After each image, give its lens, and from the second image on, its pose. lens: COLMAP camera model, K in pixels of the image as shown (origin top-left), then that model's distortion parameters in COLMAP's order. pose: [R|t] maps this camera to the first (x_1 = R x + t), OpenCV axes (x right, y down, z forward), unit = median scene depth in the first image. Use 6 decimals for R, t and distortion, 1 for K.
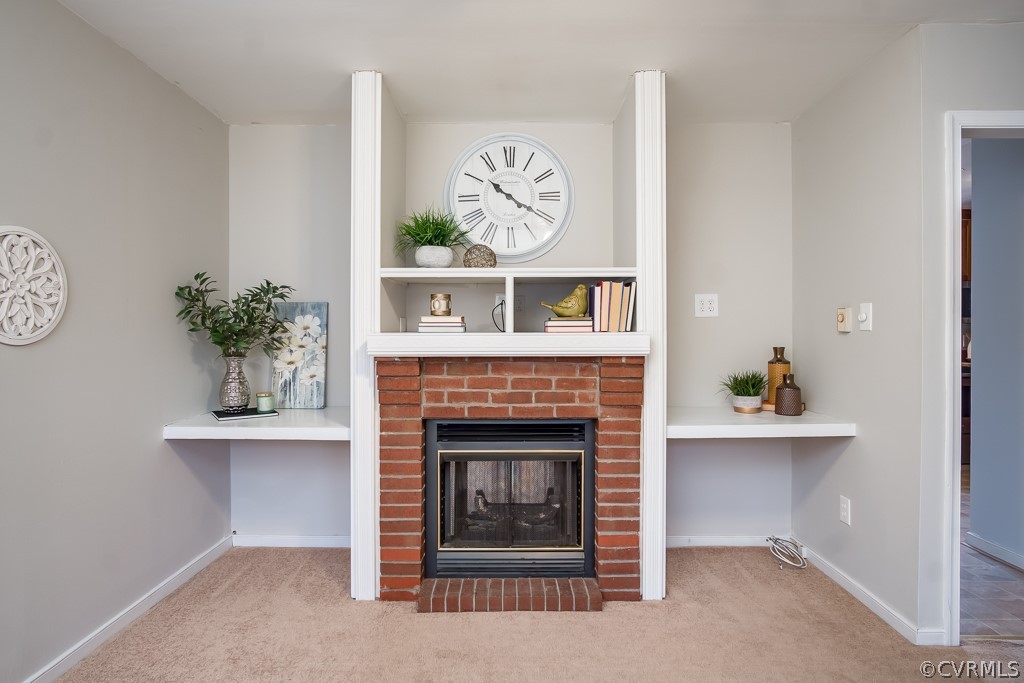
lens RADIAL K [[544.7, 0, 511.6], [0, 544.7, 335.8], [0, 0, 1]] dist [-0.022568, 0.002590]
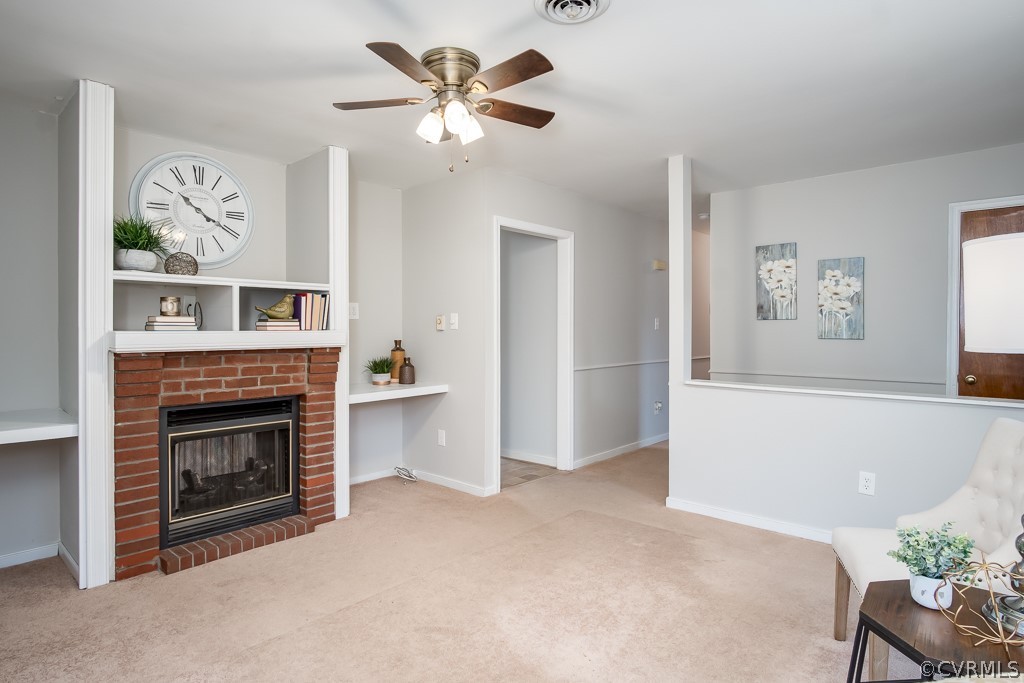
lens RADIAL K [[544.7, 0, 514.6], [0, 544.7, 335.7], [0, 0, 1]] dist [-0.022568, 0.002590]
pose [[0.663992, -0.008173, 0.747695, -0.505263], [0.004658, 0.999966, 0.006794, -0.000201], [-0.747725, -0.001028, 0.664008, -0.291717]]
